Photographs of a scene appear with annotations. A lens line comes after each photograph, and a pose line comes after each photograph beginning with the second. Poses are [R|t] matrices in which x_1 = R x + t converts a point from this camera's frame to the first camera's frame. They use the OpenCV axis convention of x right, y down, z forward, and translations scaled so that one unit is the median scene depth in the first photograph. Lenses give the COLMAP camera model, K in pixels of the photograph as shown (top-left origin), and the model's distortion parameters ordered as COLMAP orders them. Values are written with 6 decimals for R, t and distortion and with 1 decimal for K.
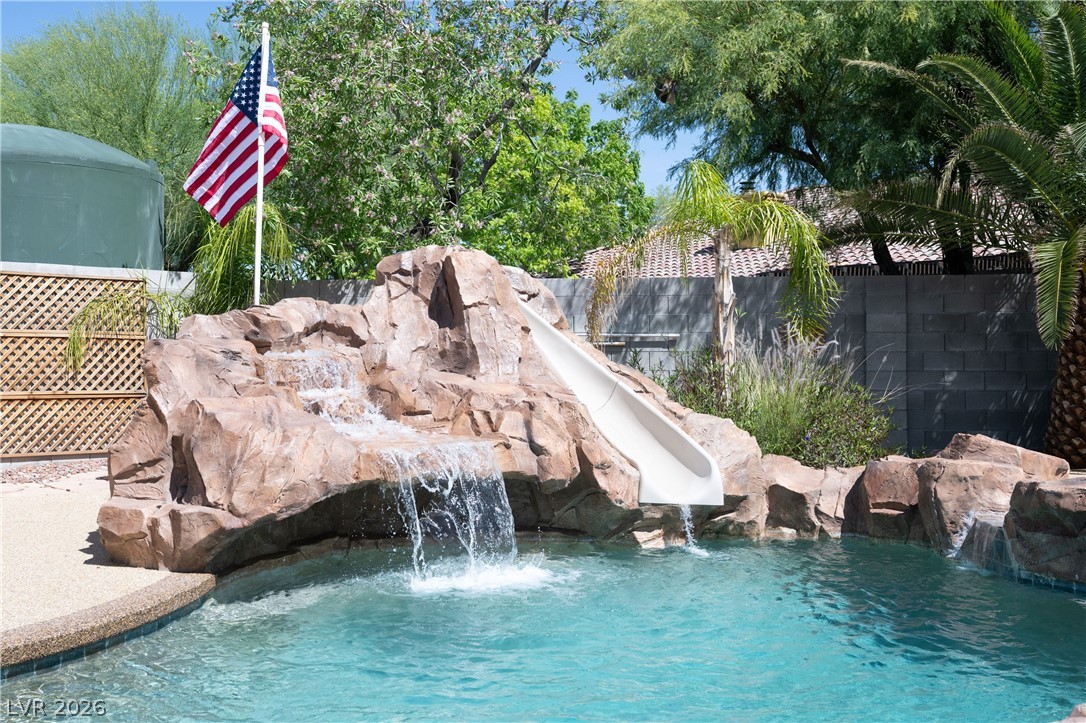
lens RADIAL K [[1137.7, 0, 543.6], [0, 1137.7, 358.7], [0, 0, 1]] dist [-0.001471, 0.000000]
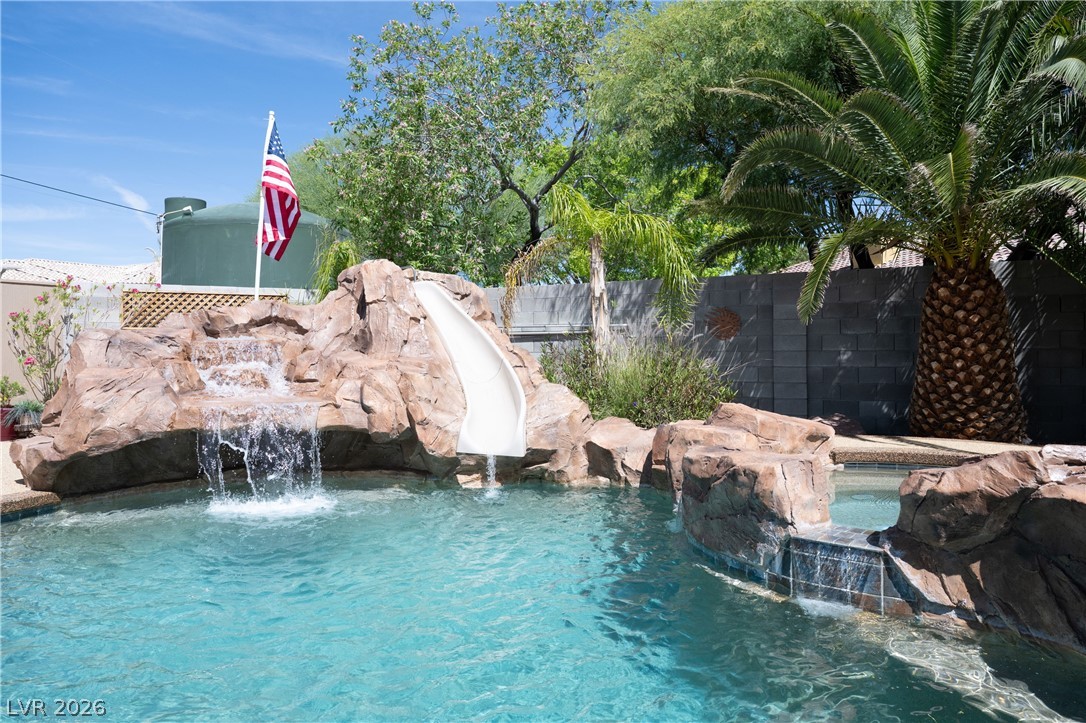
lens RADIAL K [[721.0, 0, 542.3], [0, 721.0, 368.2], [0, 0, 1]] dist [0.003039, -0.001529]
pose [[0.949012, 0.000691, -0.315239, 0.403419], [0.006464, 0.999745, 0.021652, 0.014596], [0.315173, -0.022586, 0.948765, 0.250086]]
